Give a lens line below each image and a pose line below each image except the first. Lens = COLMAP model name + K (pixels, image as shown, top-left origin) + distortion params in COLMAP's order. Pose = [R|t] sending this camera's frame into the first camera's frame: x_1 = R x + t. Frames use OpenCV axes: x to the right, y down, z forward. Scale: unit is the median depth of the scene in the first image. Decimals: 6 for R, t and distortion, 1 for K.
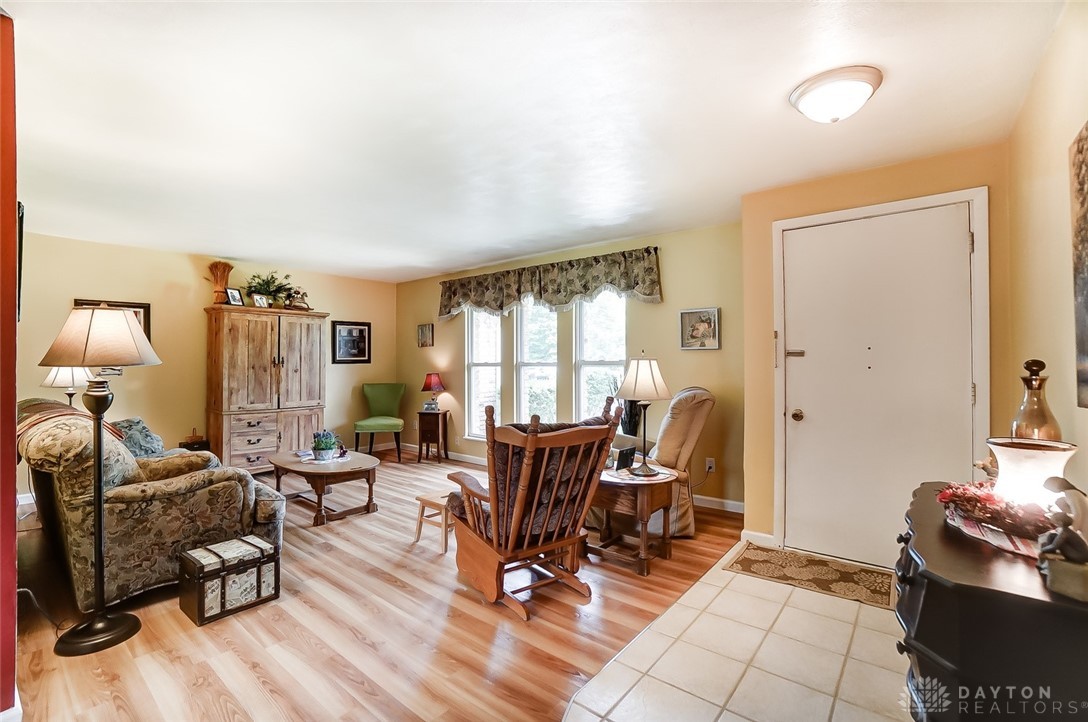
lens RADIAL K [[478.0, 0, 539.3], [0, 478.0, 359.5], [0, 0, 1]] dist [-0.059688, 0.018233]
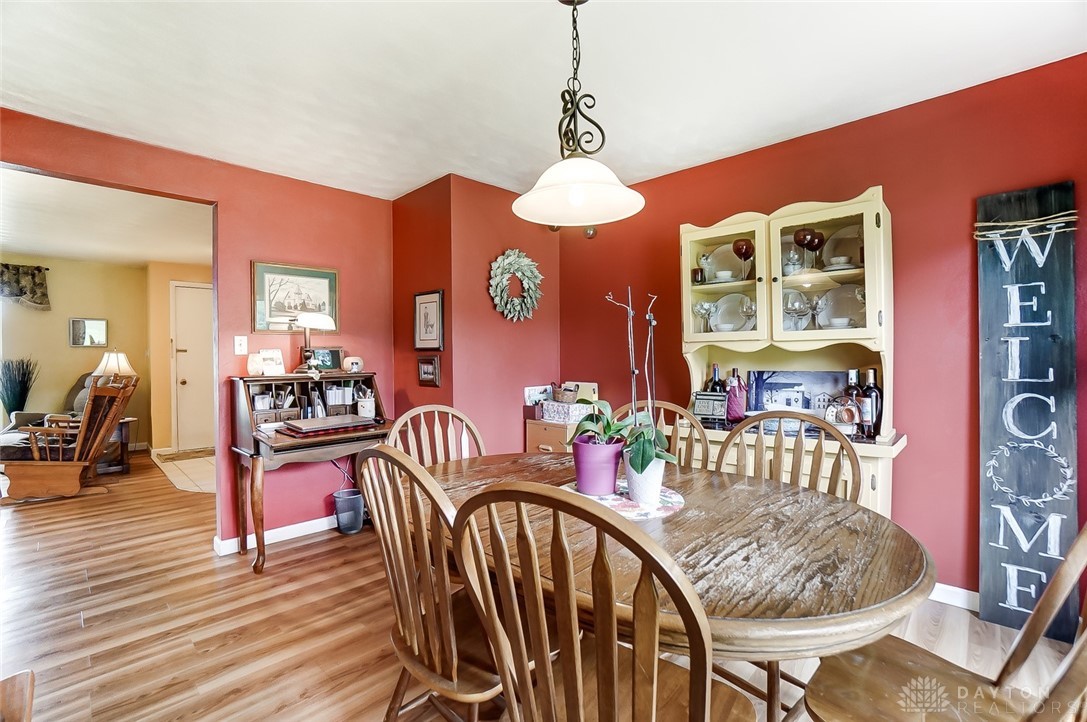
lens RADIAL K [[477.5, 0, 538.9], [0, 477.5, 359.5], [0, 0, 1]] dist [-0.059688, 0.018233]
pose [[0.086154, -0.004419, 0.996272, -0.778521], [0.002087, 0.999989, 0.004255, 0.011992], [-0.996280, 0.001713, 0.086163, -0.403582]]
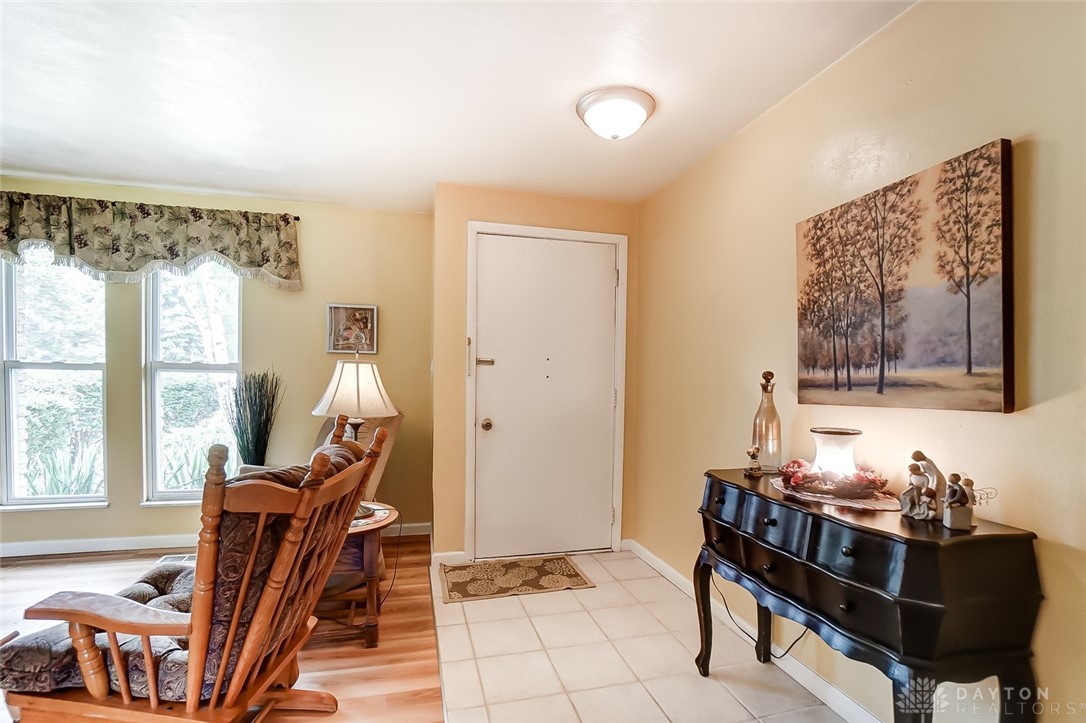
lens RADIAL K [[491.8, 0, 541.9], [0, 491.8, 389.4], [0, 0, 1]] dist [-0.061533, 0.020897]
pose [[0.584601, -0.010581, 0.811252, -0.135965], [-0.023567, 0.999272, 0.030016, 0.007256], [-0.810978, -0.036666, 0.583926, 0.188937]]
